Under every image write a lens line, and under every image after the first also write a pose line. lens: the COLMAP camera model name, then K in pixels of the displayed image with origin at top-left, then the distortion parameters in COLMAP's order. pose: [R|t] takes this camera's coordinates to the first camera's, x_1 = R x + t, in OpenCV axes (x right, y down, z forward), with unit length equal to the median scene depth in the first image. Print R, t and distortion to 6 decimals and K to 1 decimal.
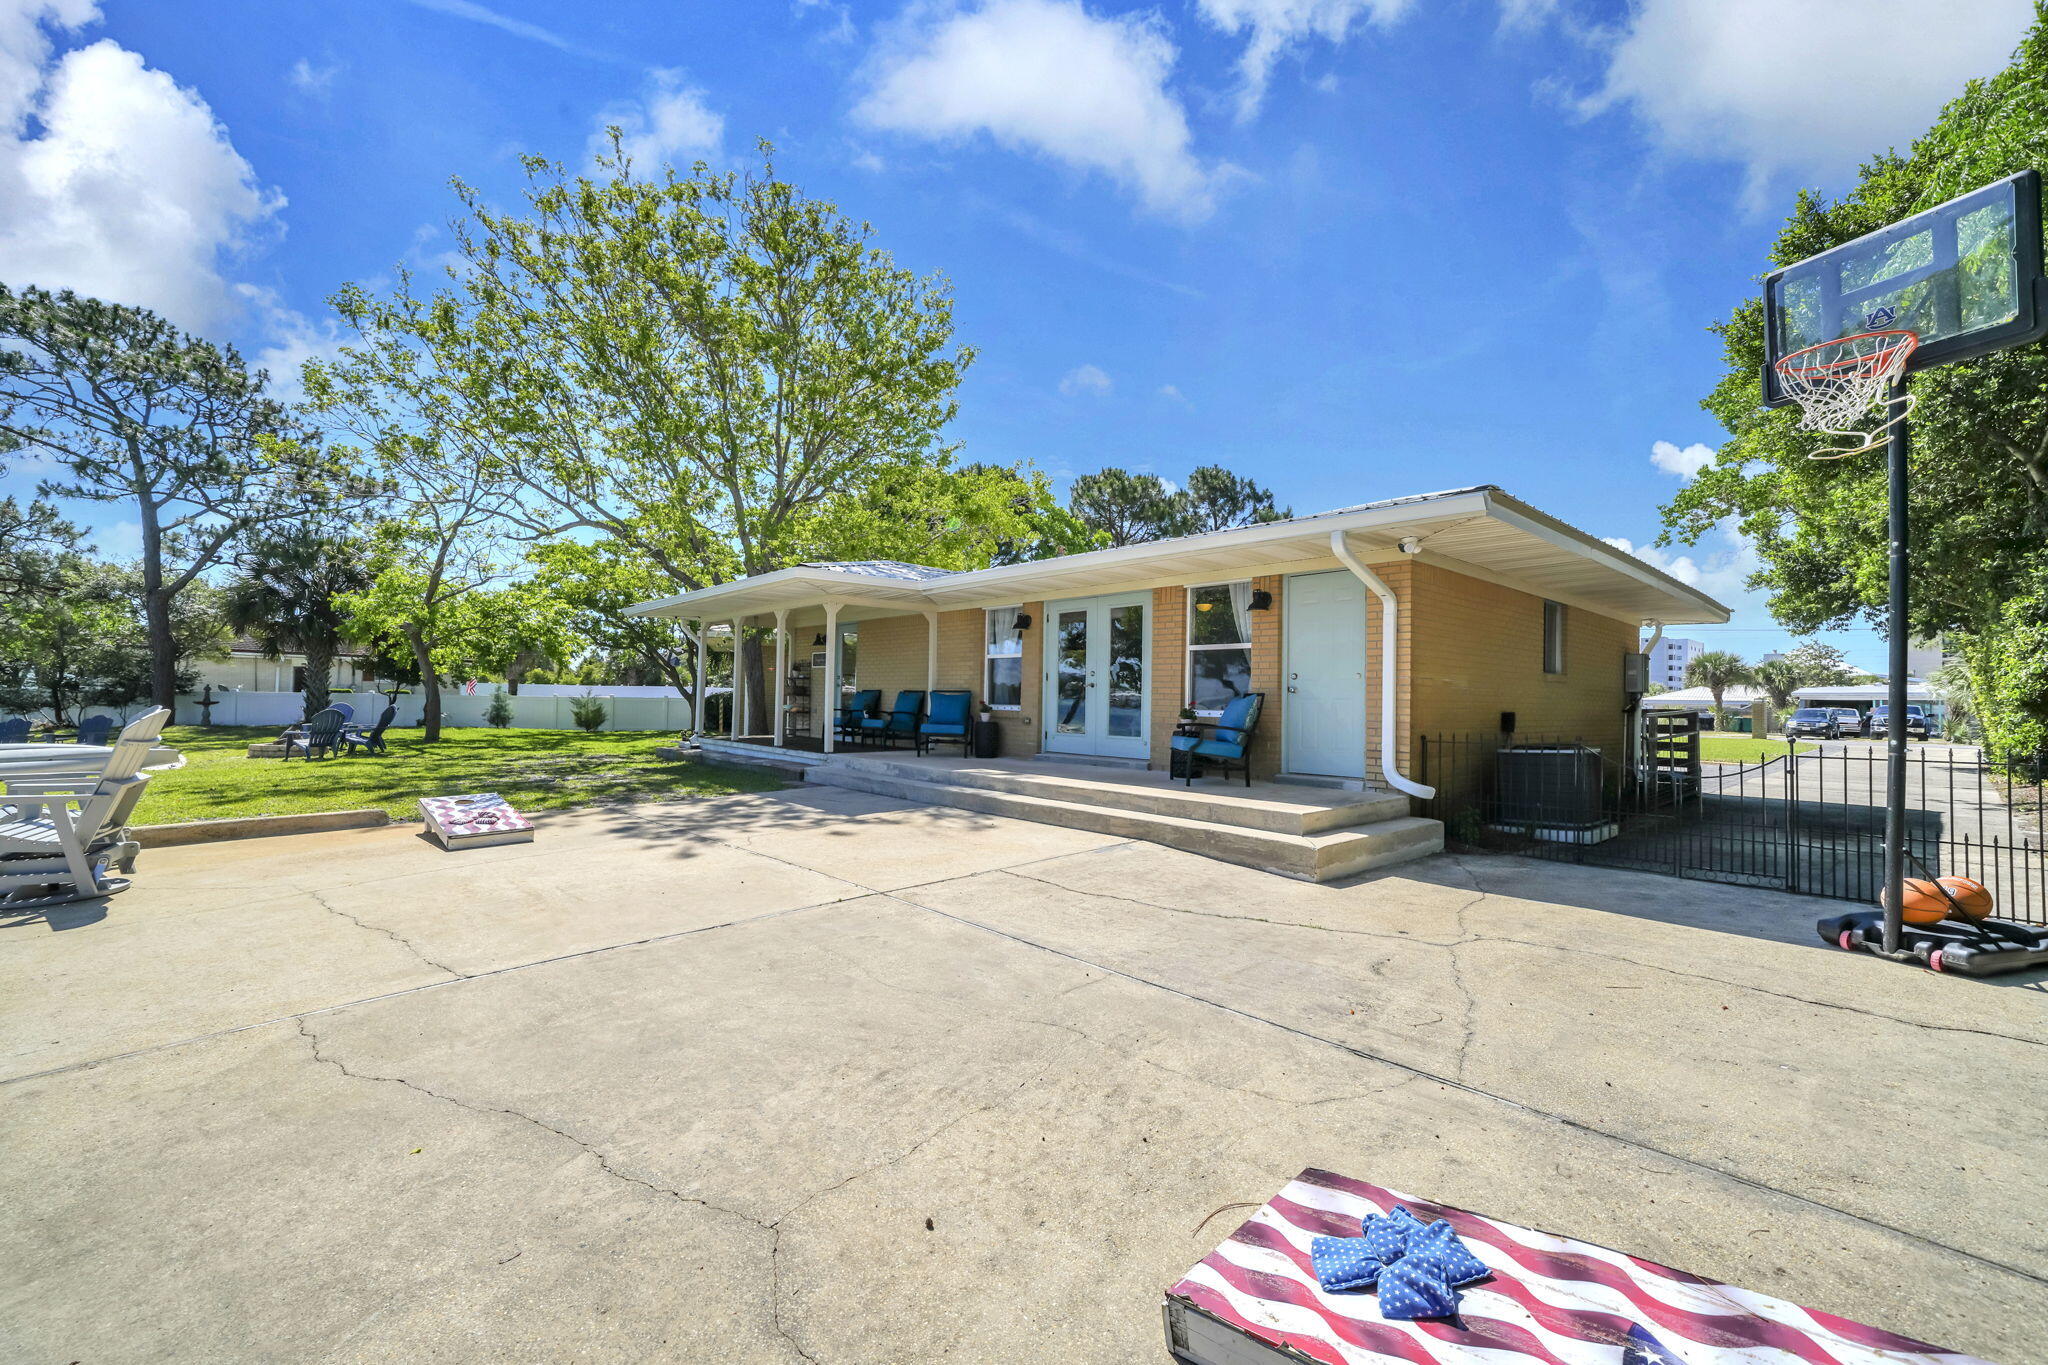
lens RADIAL K [[819.5, 0, 1024.0], [0, 819.5, 682.5], [0, 0, 1]] dist [-0.001216, 0.000836]
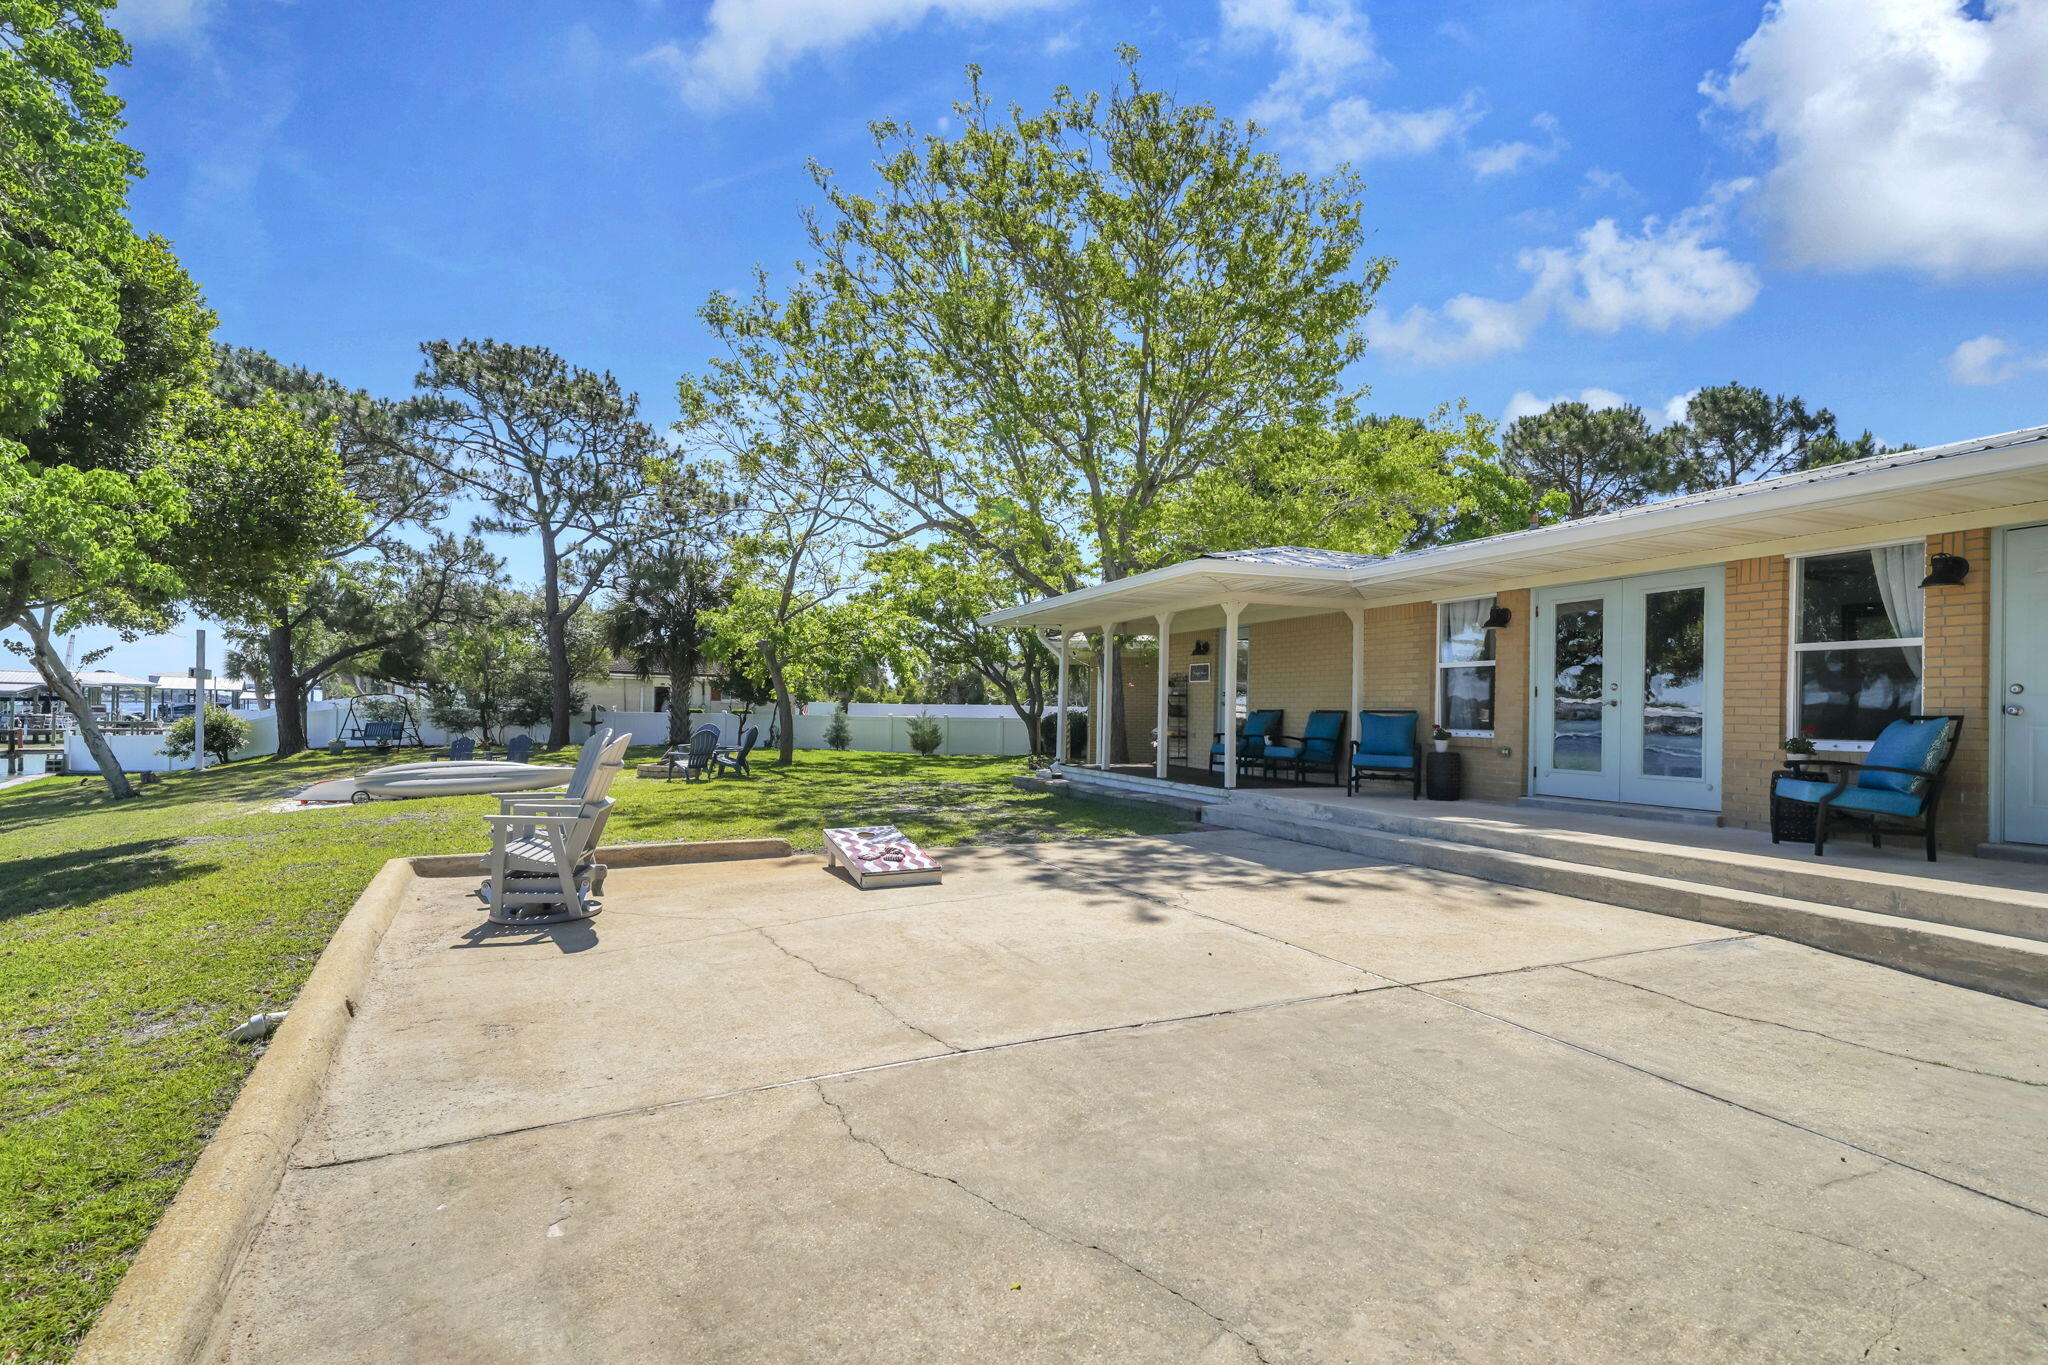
lens RADIAL K [[991.5, 0, 1040.5], [0, 991.5, 712.2], [0, 0, 1]] dist [0.008999, 0.000738]
pose [[0.941200, -0.000838, -0.337849, -0.076130], [0.005390, 0.999907, 0.012536, -0.002026], [0.337807, -0.013620, 0.941117, 0.017063]]
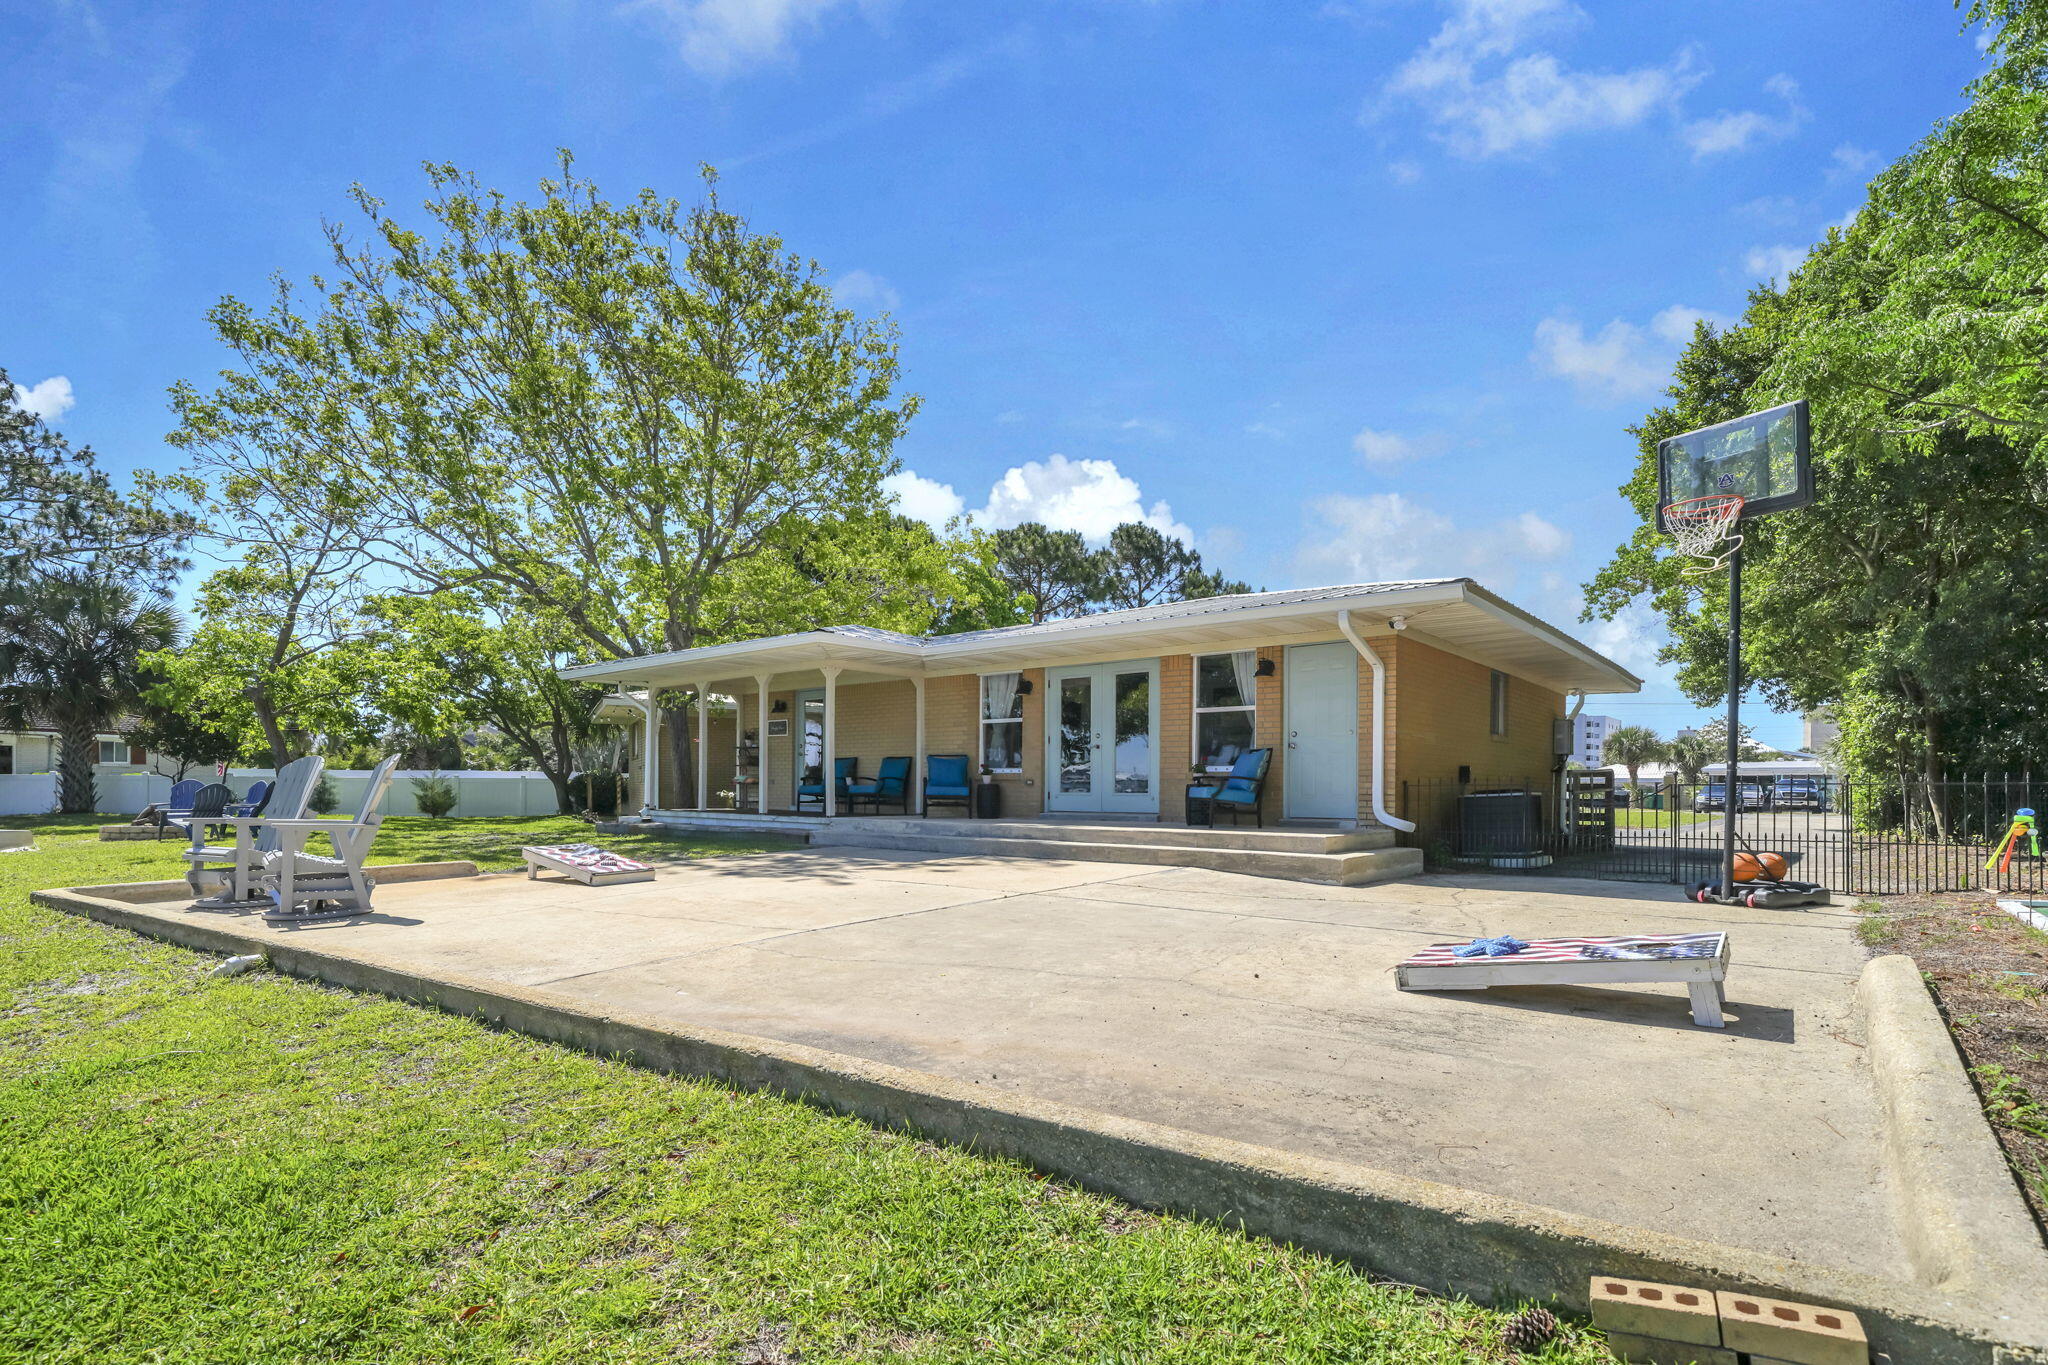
lens RADIAL K [[996.8, 0, 1003.9], [0, 996.8, 794.5], [0, 0, 1]] dist [0.010457, -0.000087]
pose [[0.990162, -0.009091, 0.139627, -0.179446], [0.005700, 0.999679, 0.024666, 0.026722], [-0.139807, -0.023627, 0.989897, -0.220786]]
